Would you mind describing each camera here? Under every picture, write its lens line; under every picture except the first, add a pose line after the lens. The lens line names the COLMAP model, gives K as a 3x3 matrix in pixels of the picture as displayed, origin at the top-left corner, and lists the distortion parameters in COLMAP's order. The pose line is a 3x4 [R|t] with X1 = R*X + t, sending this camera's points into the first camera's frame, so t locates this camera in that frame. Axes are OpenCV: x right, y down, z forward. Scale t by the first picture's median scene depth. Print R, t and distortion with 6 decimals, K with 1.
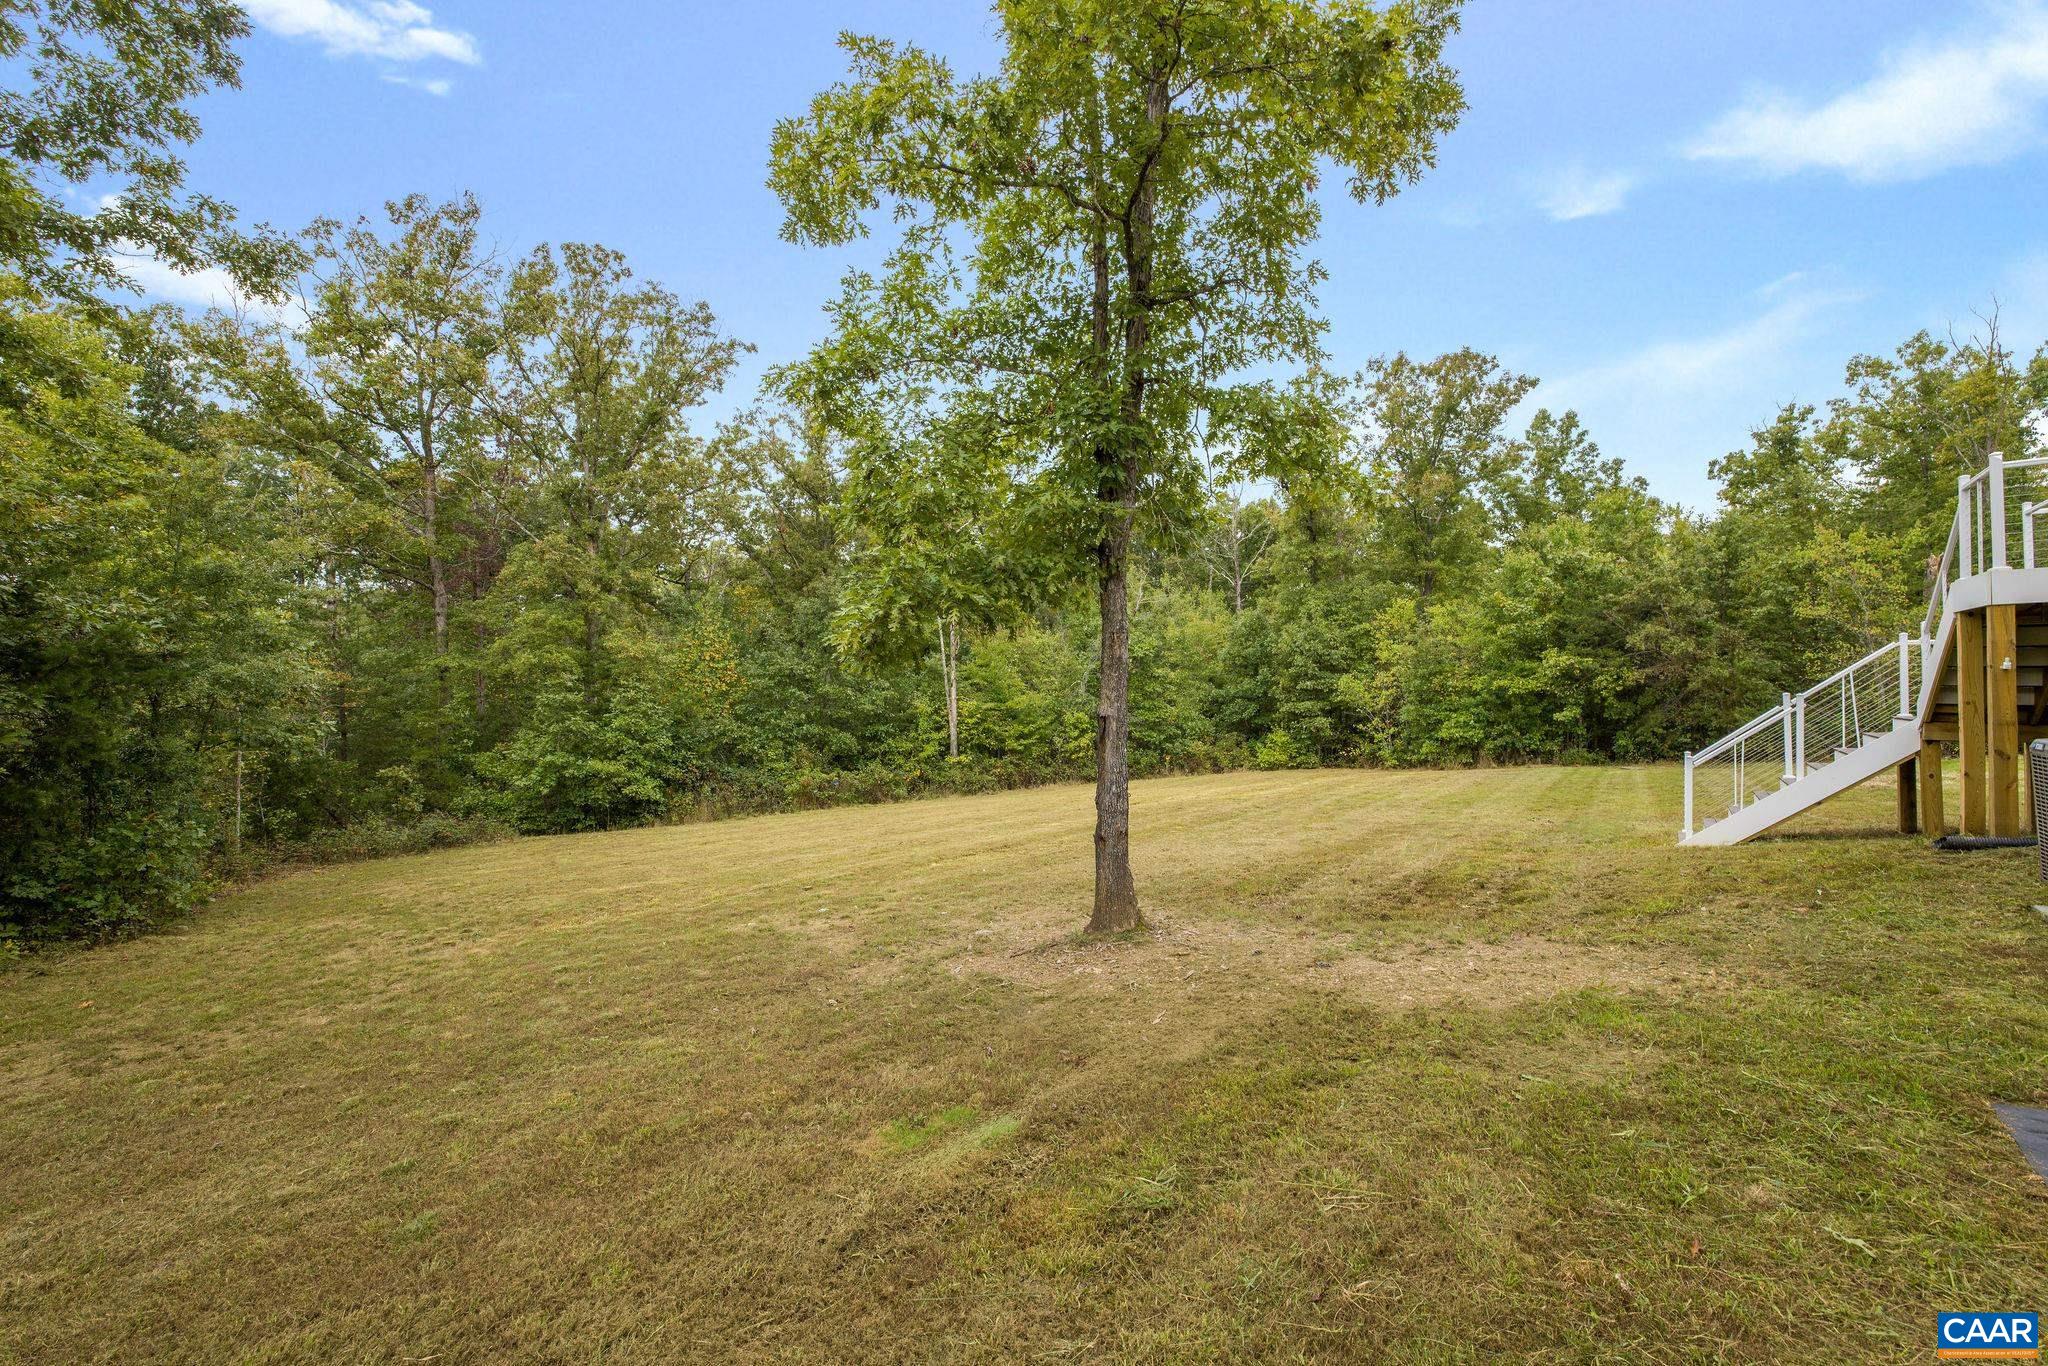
lens RADIAL K [[877.7, 0, 1015.4], [0, 877.7, 689.0], [0, 0, 1]] dist [-0.047426, 0.000236]
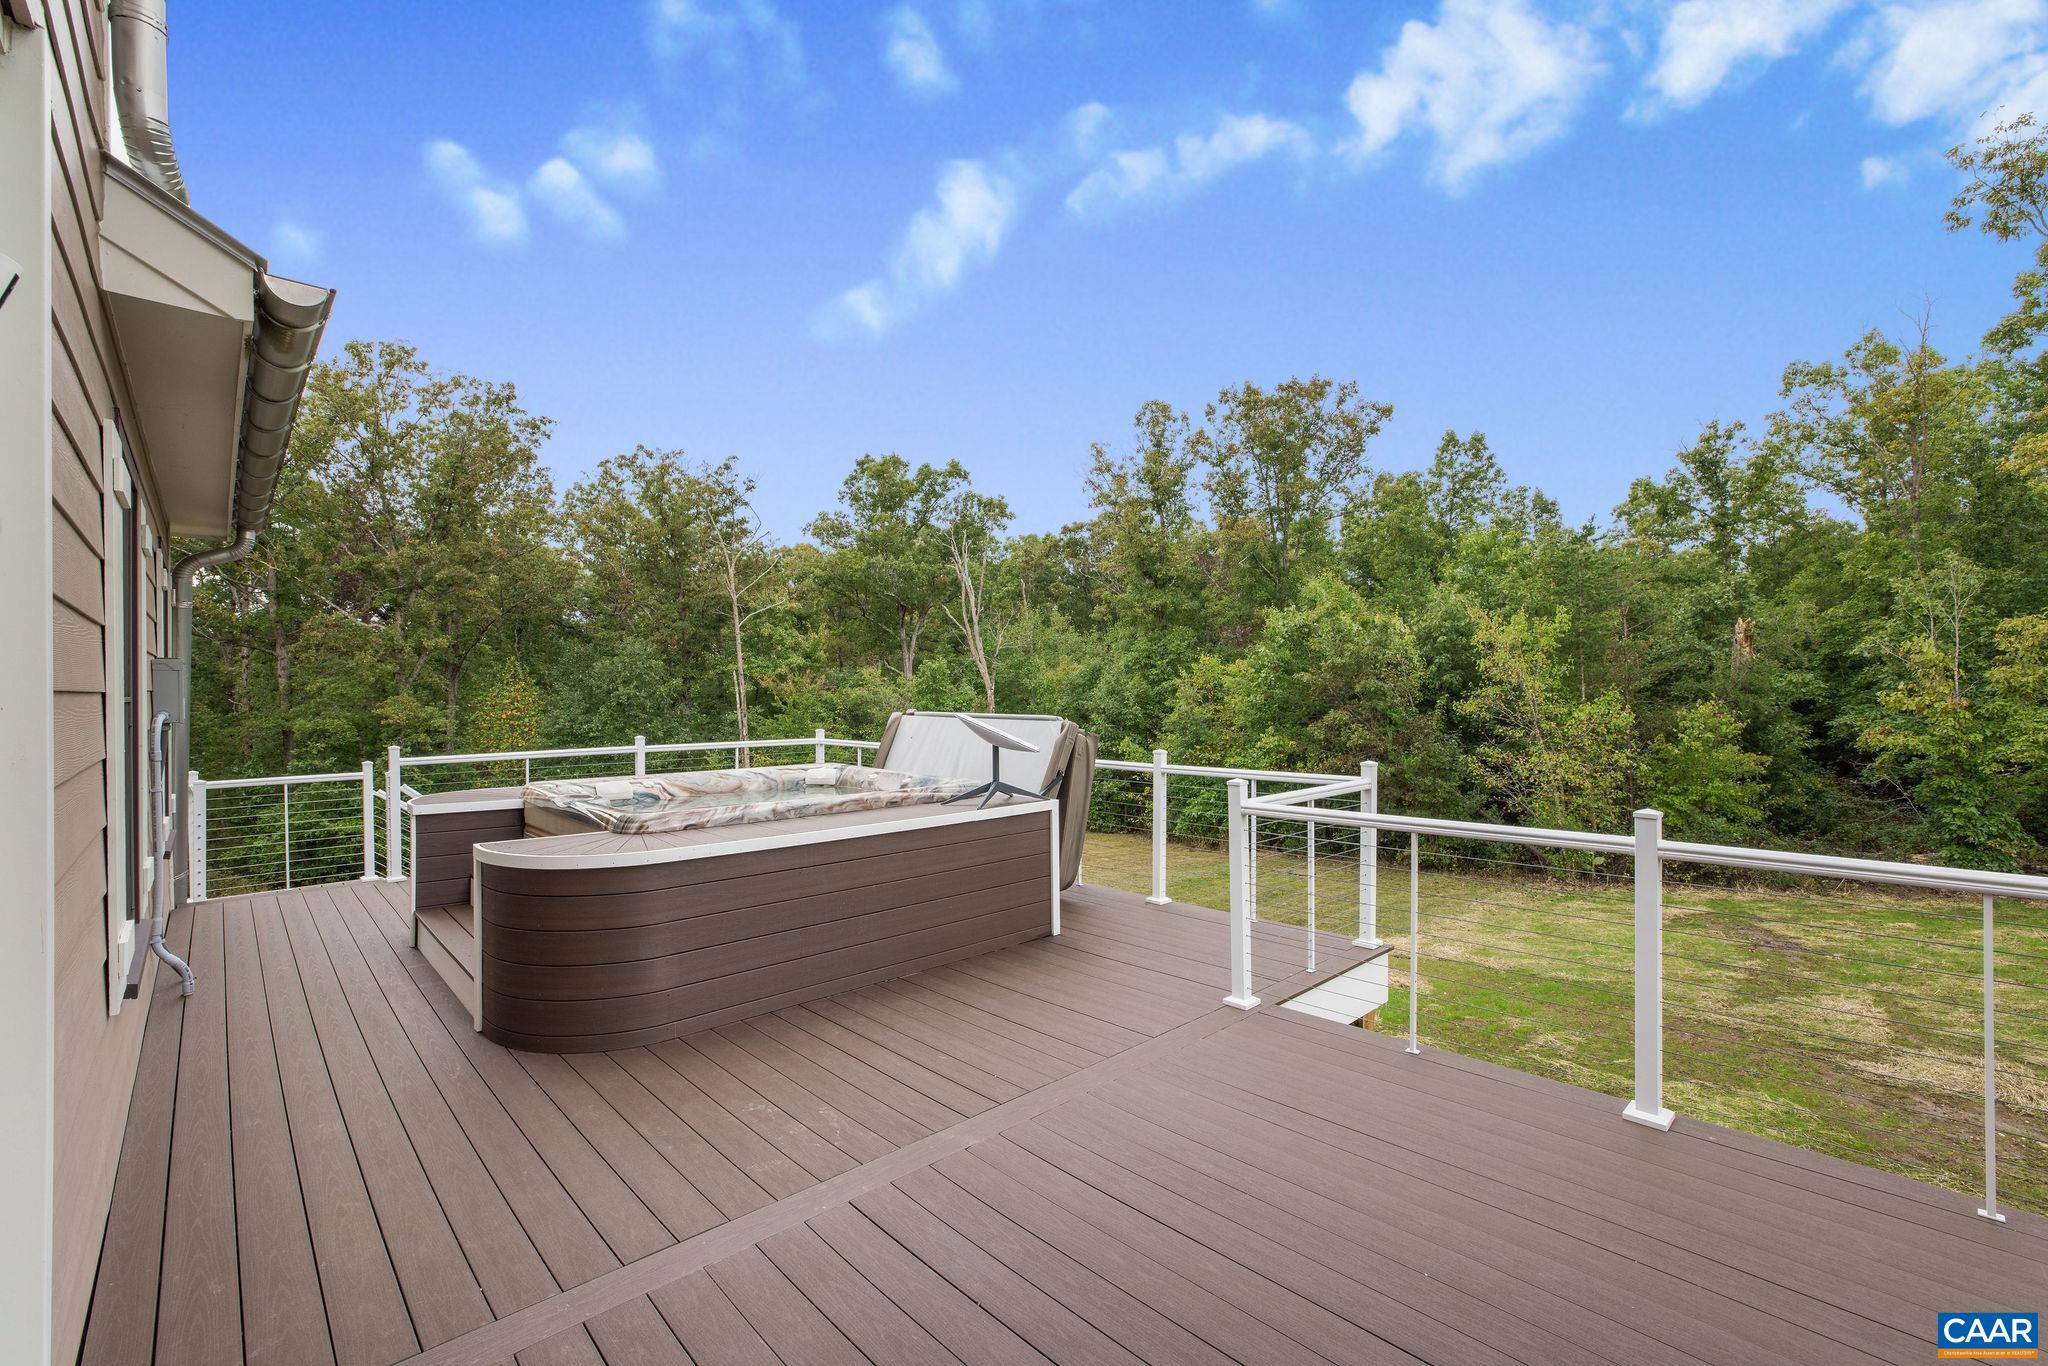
lens RADIAL K [[877.7, 0, 1015.4], [0, 877.7, 689.0], [0, 0, 1]] dist [-0.047426, 0.000236]
pose [[0.987472, 0.011022, -0.157406, 0.368395], [-0.009984, 0.999923, 0.007389, -0.067649], [0.157476, -0.005725, 0.987506, 0.033654]]
